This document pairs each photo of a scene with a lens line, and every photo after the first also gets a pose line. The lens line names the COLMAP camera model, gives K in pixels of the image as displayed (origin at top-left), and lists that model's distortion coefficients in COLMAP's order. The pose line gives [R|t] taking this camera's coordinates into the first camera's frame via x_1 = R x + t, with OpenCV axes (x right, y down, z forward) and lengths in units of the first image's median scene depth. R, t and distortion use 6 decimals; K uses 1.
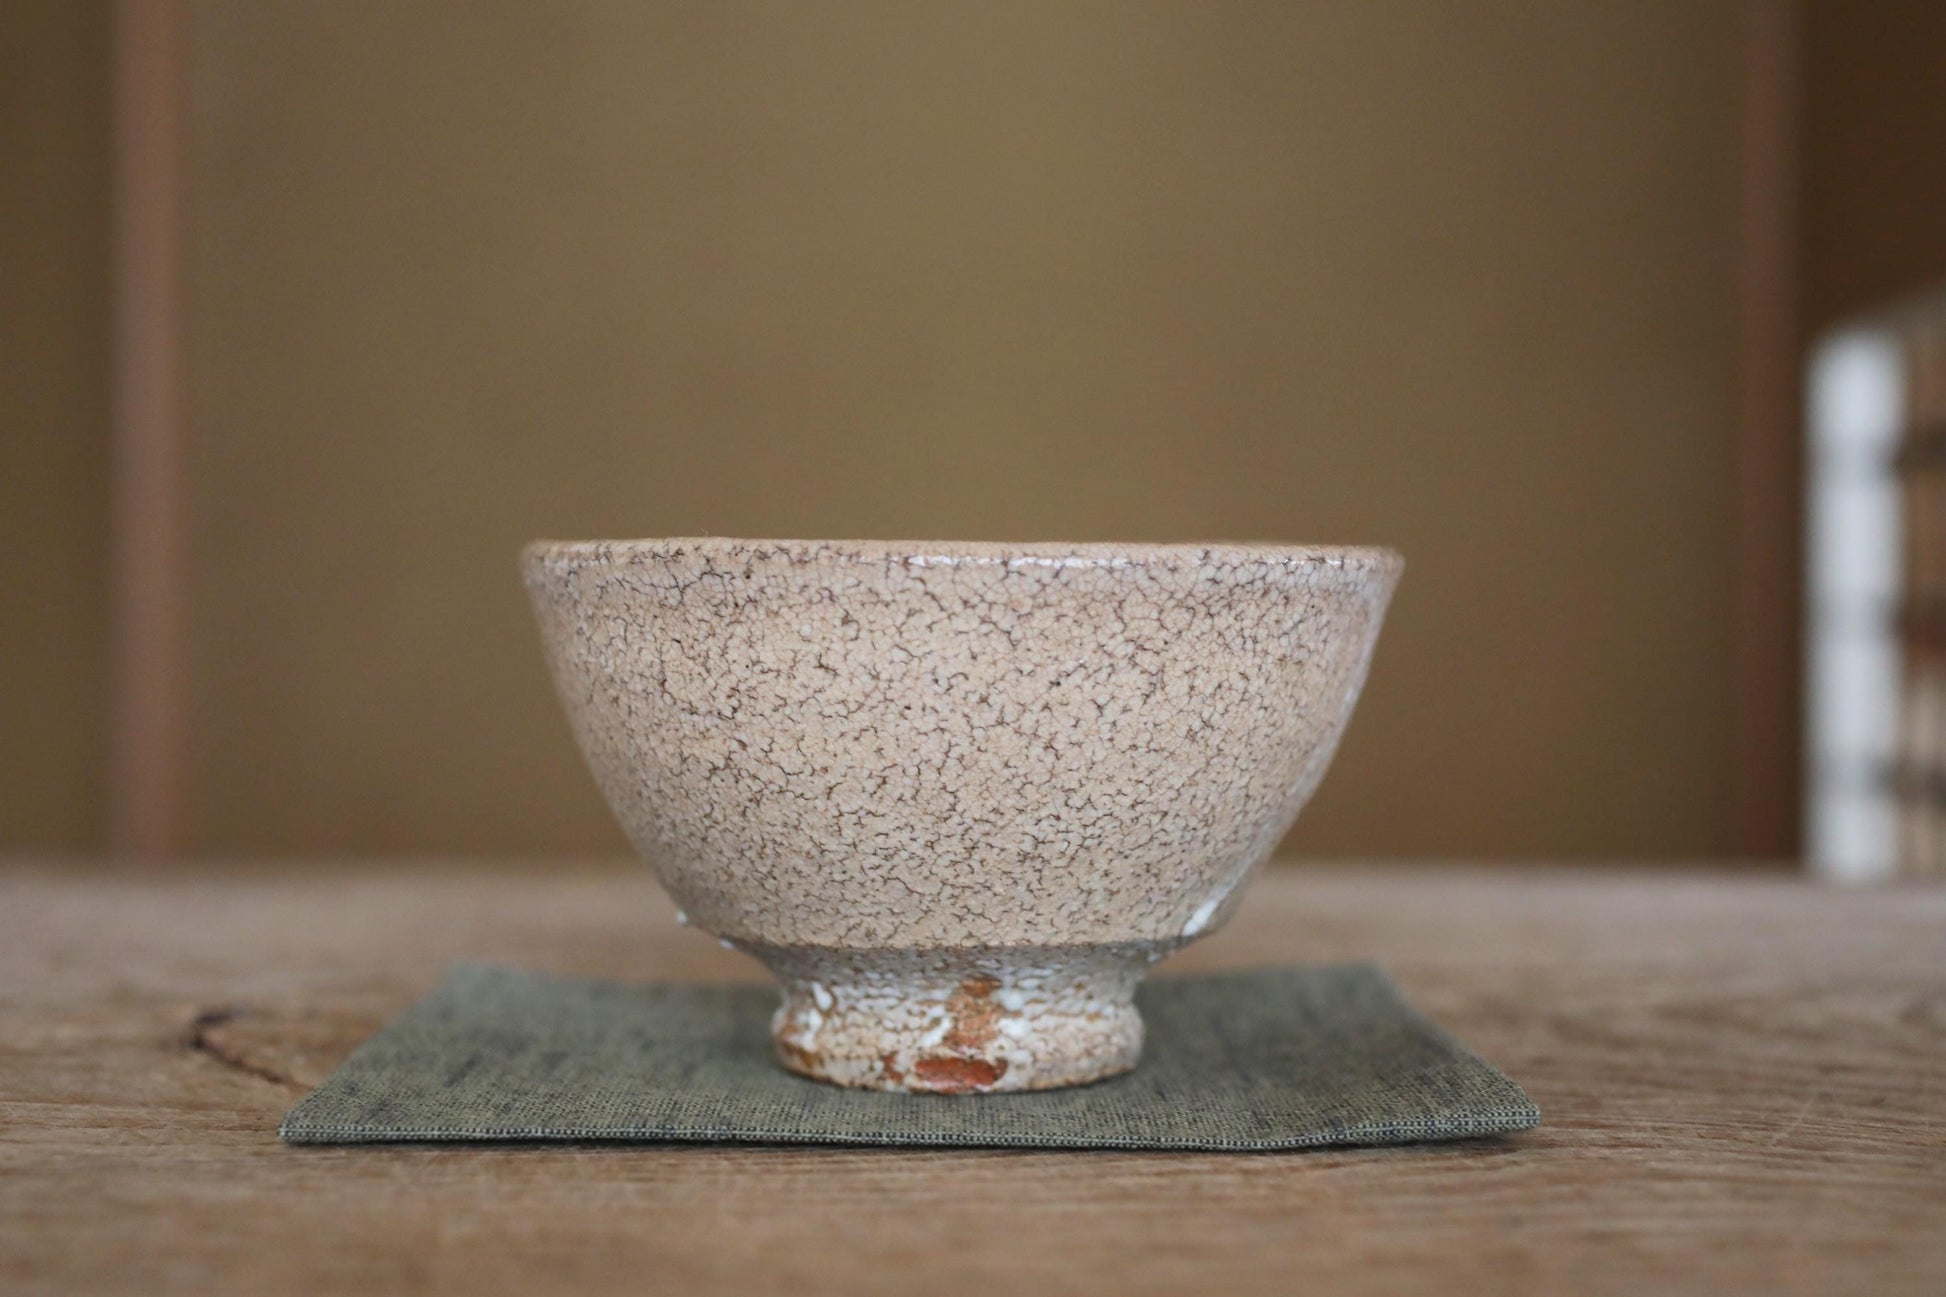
lens RADIAL K [[3710.0, 0, 973.0], [0, 3710.0, 648.5], [0, 0, 1]] dist [0.012913, 0.885841]
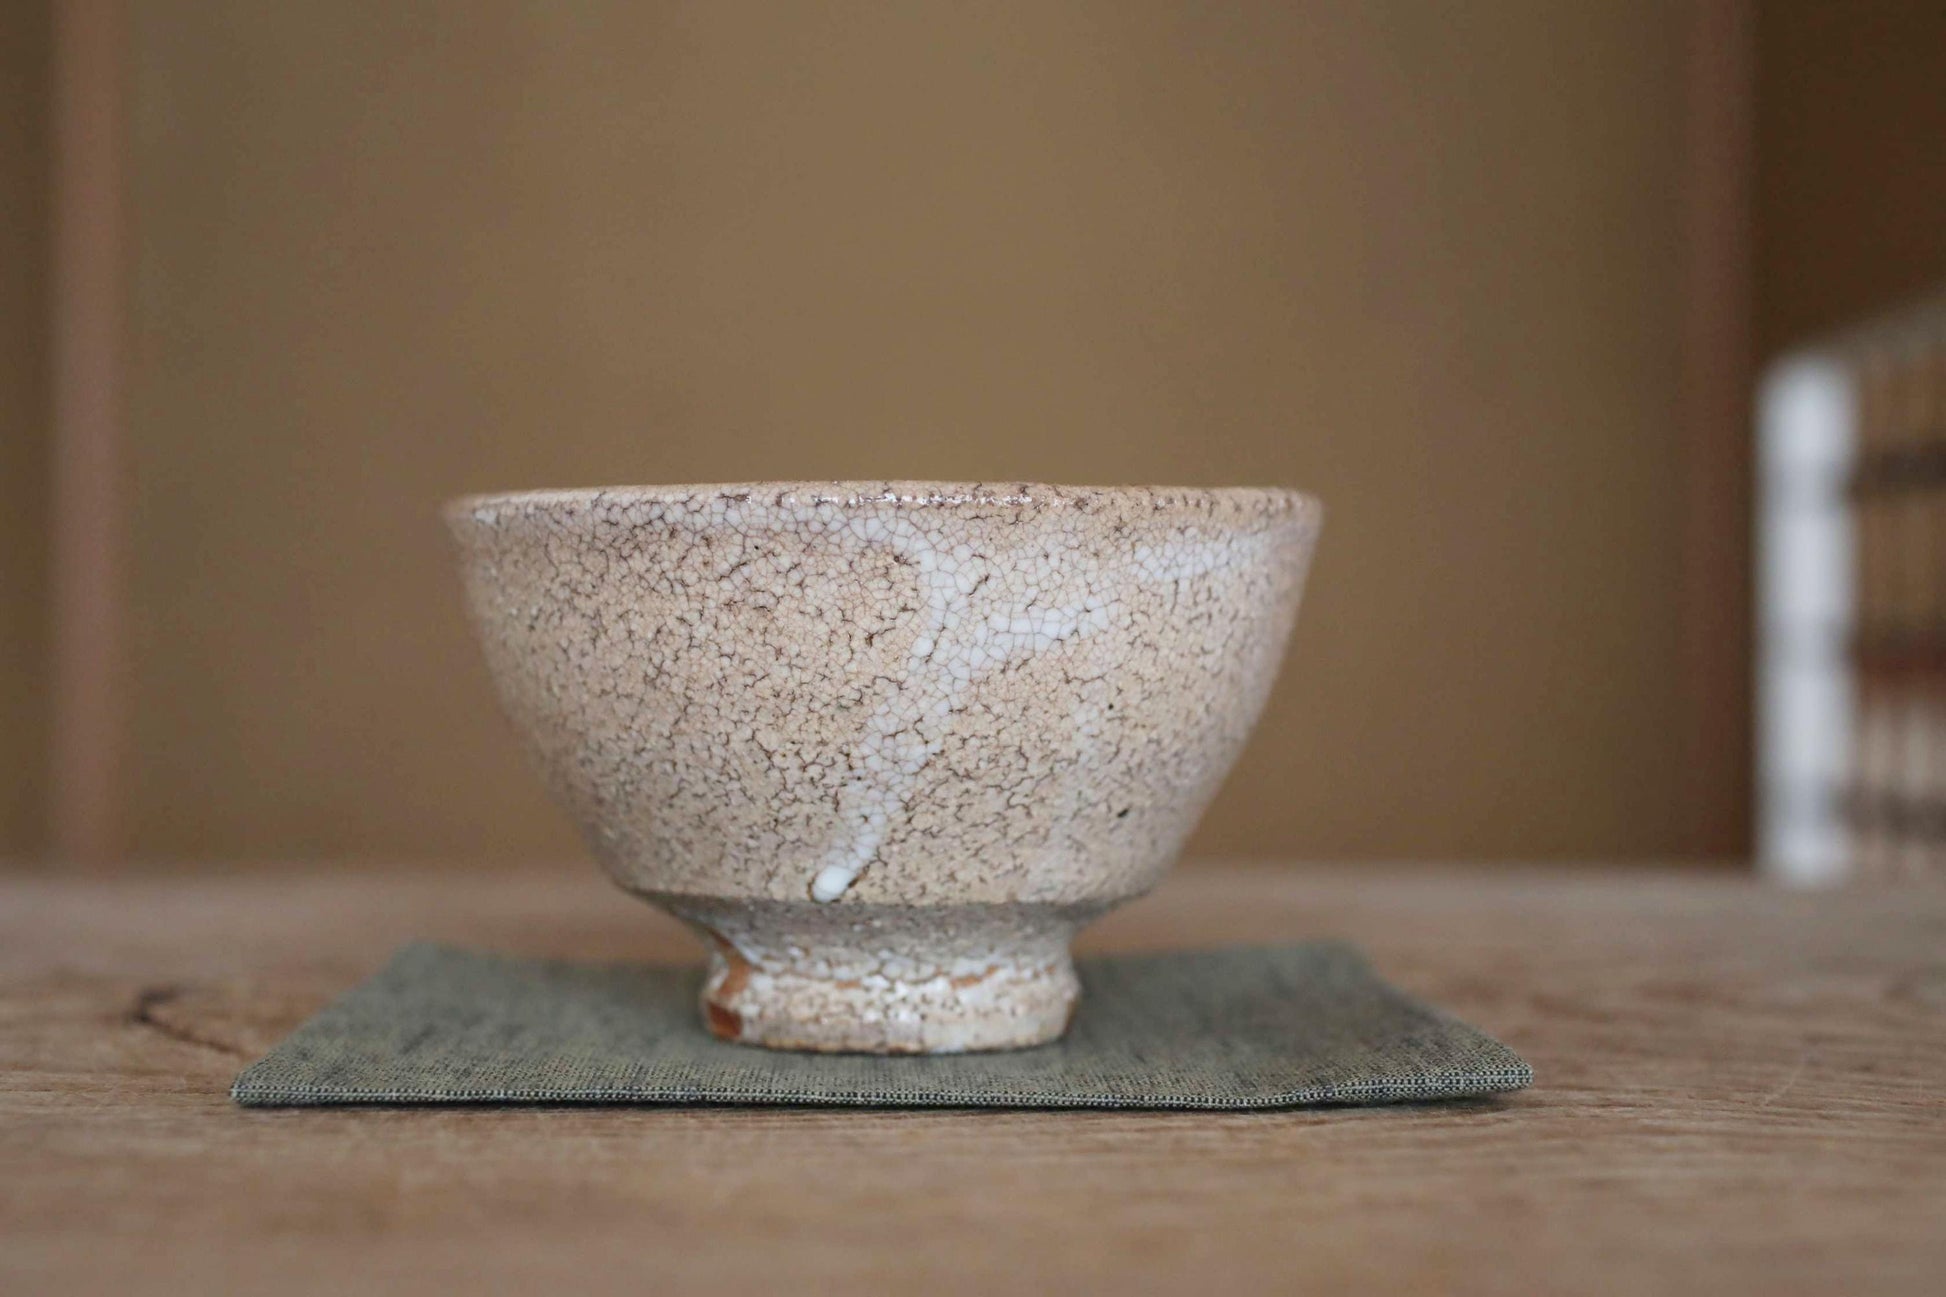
lens RADIAL K [[3365.6, 0, 973.0], [0, 3365.6, 648.5], [0, 0, 1]] dist [0.025786, 0.111961]
pose [[0.442731, -0.010071, -0.896598, 0.897631], [-0.021213, 0.999539, -0.021702, 0.032190], [0.896403, 0.028628, 0.442314, 0.682474]]
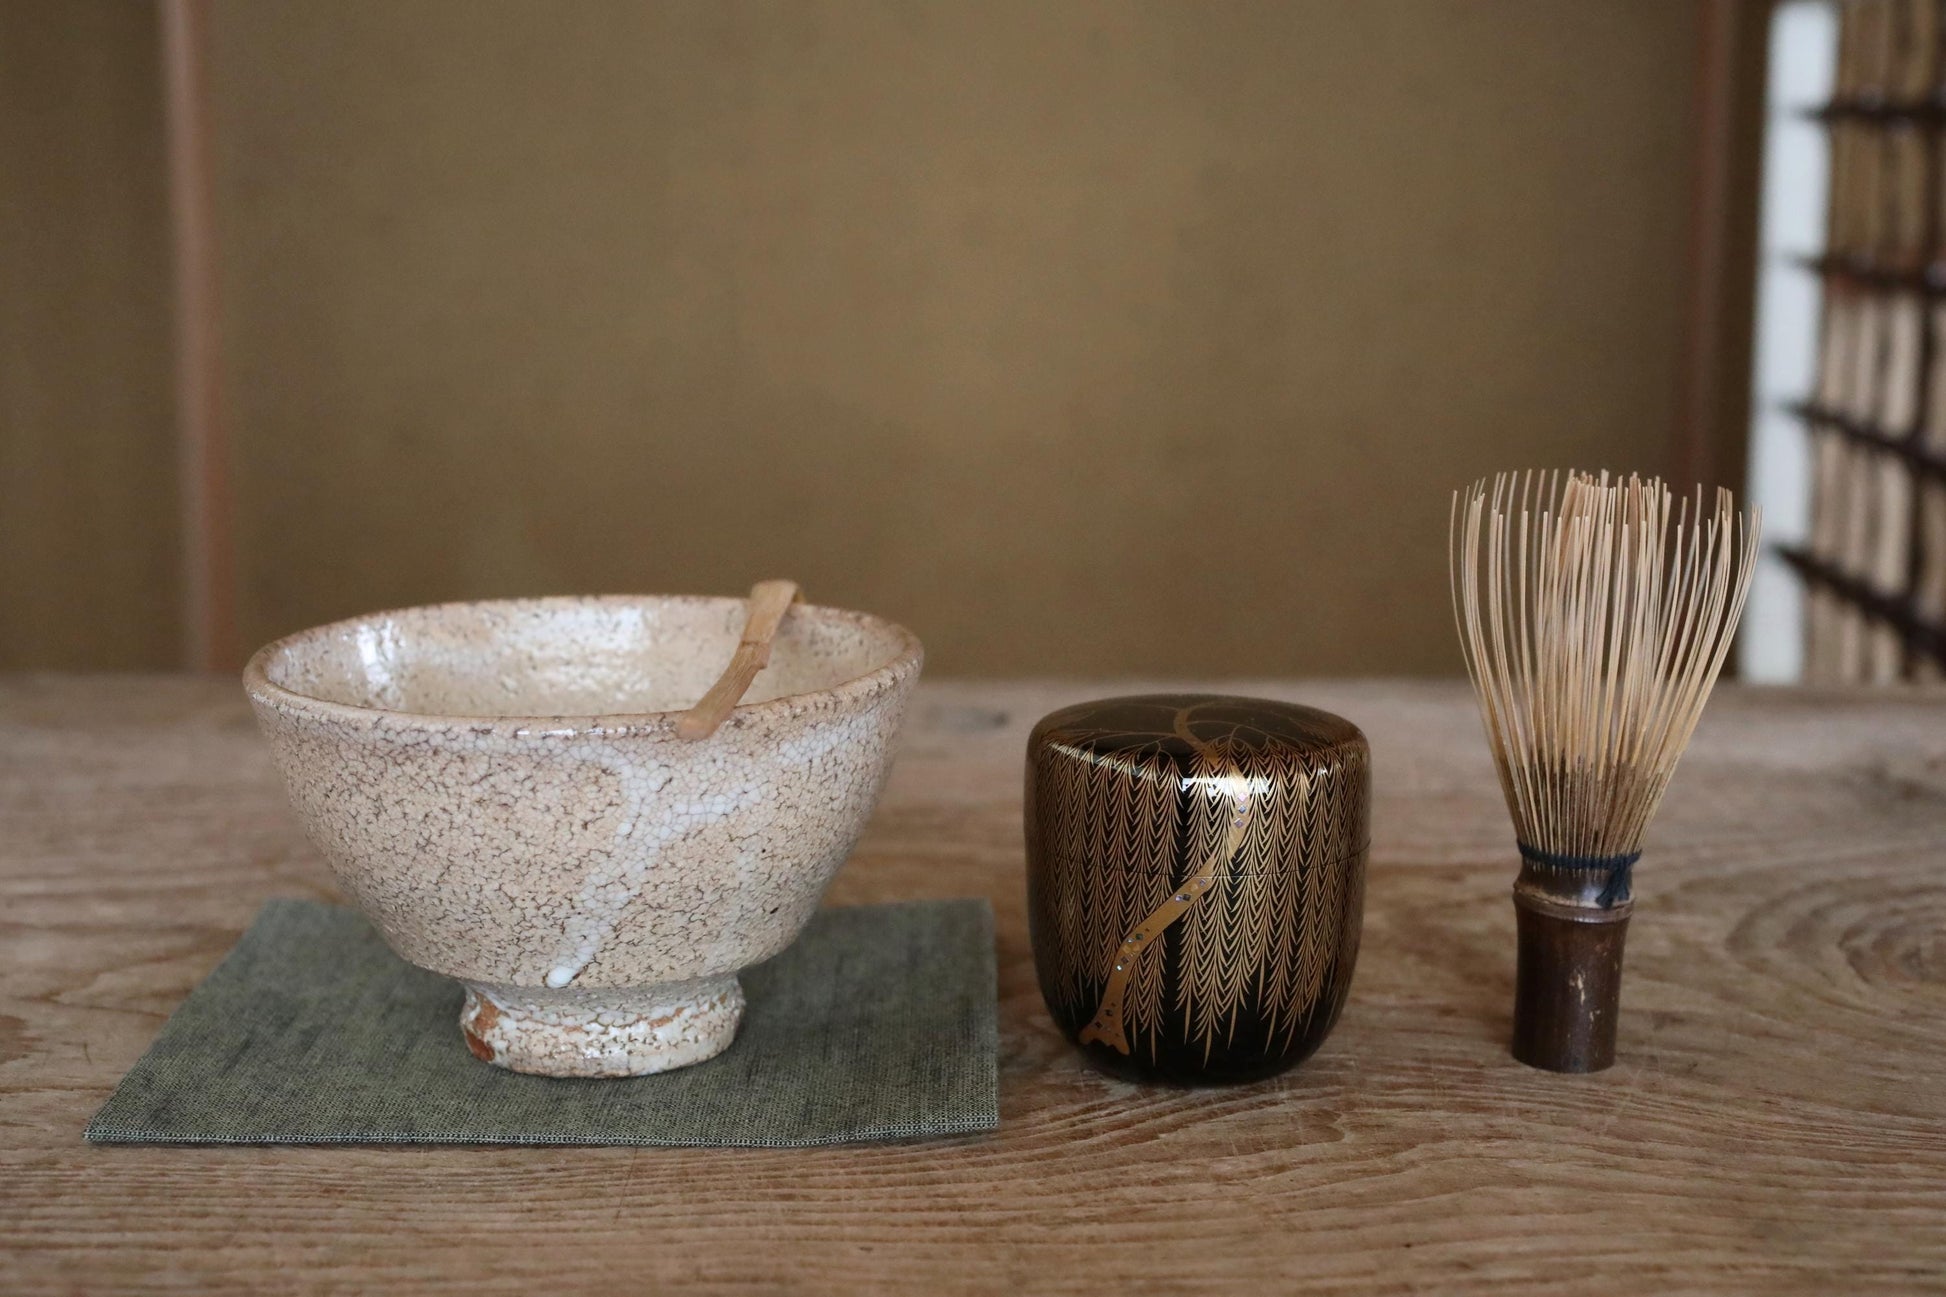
lens RADIAL K [[3365.6, 0, 973.0], [0, 3365.6, 648.5], [0, 0, 1]] dist [0.025786, 0.111961]
pose [[0.529189, 0.148805, -0.835354, 1.158609], [-0.012437, 0.985757, 0.167718, -0.251149], [0.848413, -0.078366, 0.523503, 0.543565]]
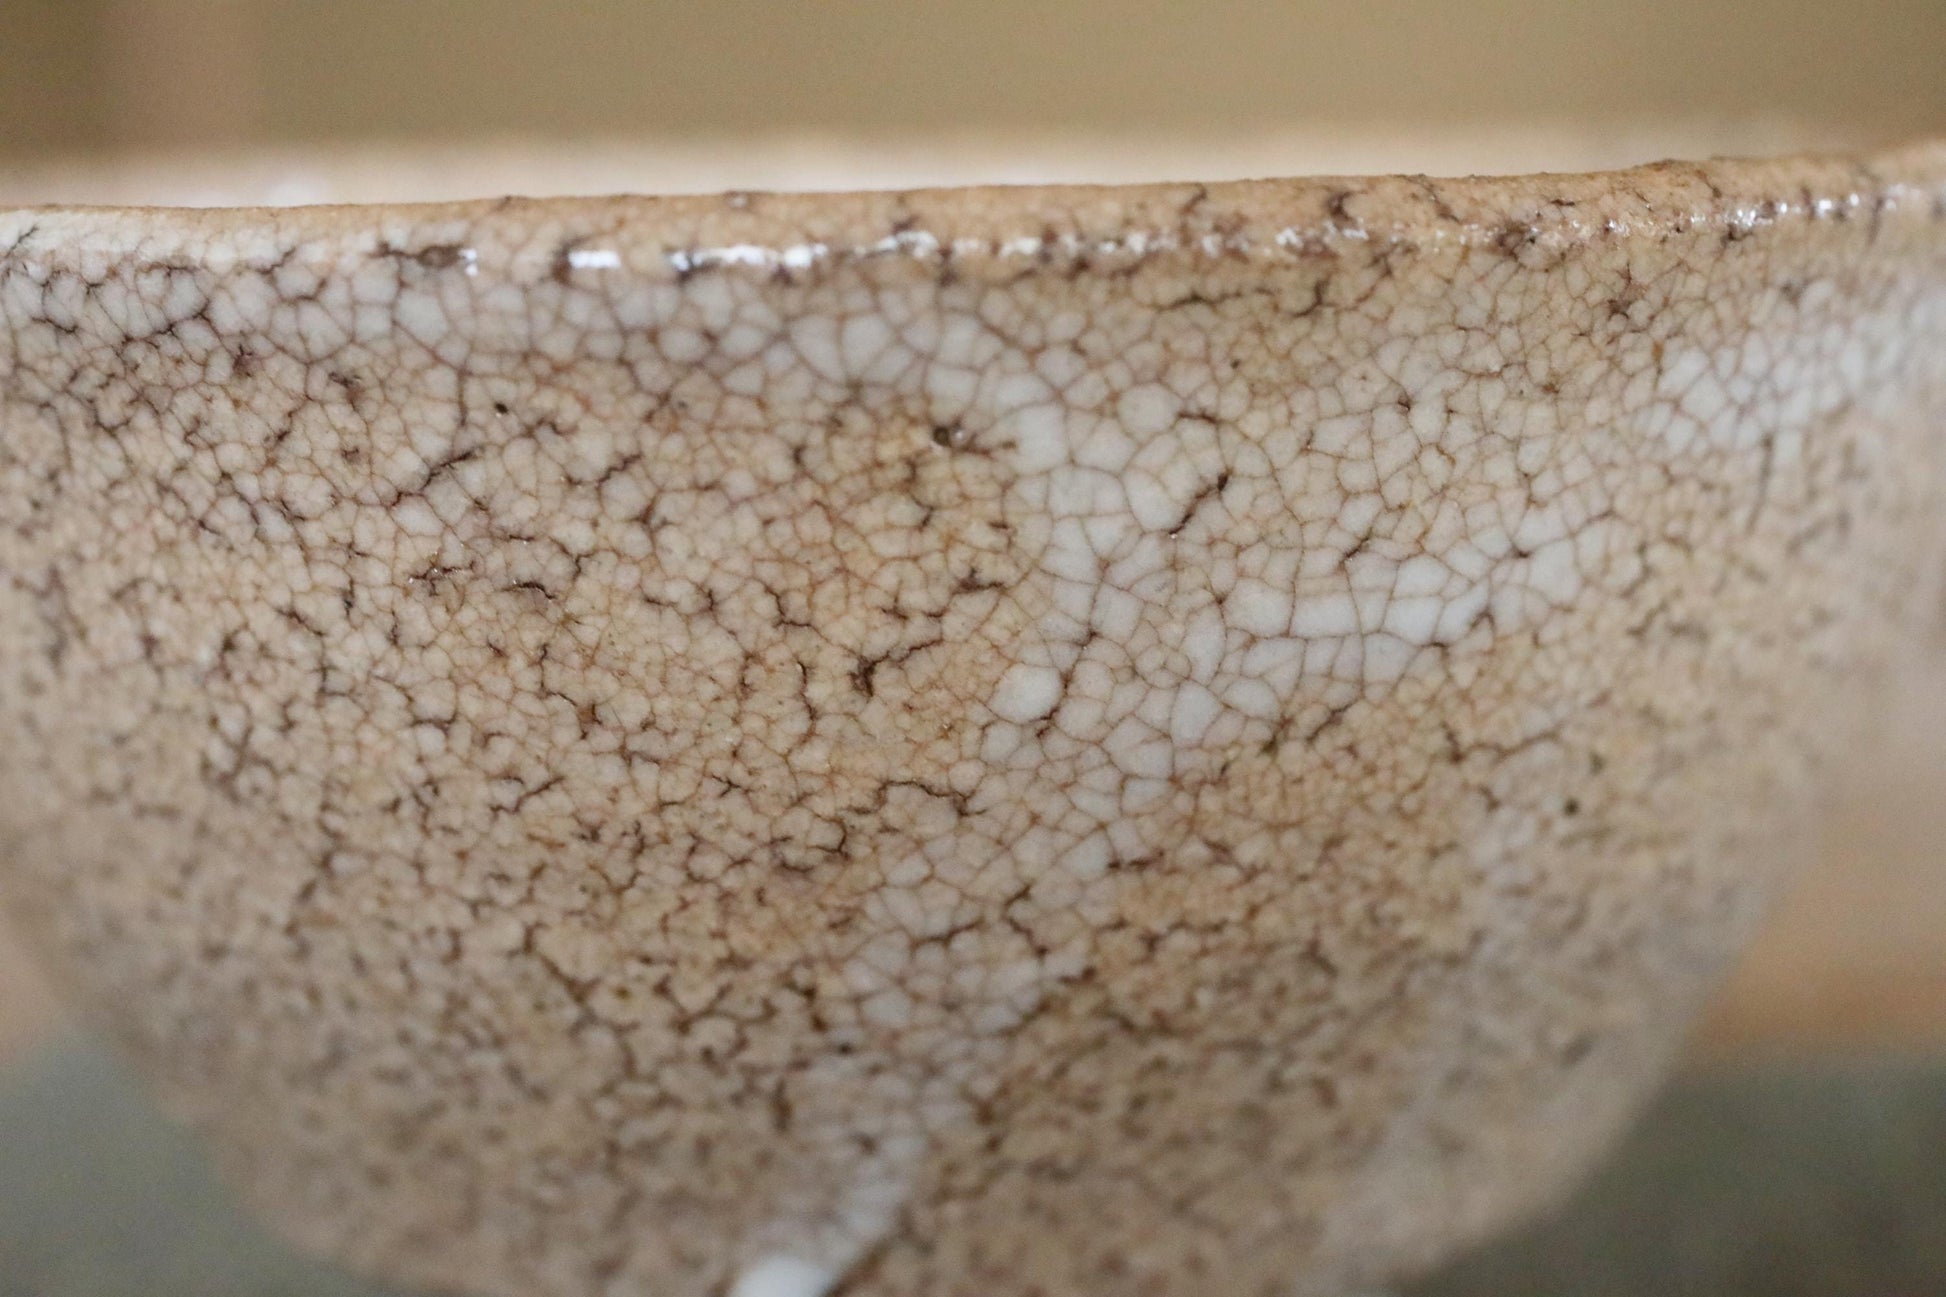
lens RADIAL K [[3710.0, 0, 973.0], [0, 3710.0, 648.5], [0, 0, 1]] dist [0.012913, 0.885841]
pose [[0.441786, 0.111745, -0.890134, 0.384970], [0.003878, 0.991965, 0.126453, -0.030426], [0.897112, -0.059317, 0.437803, 0.916056]]
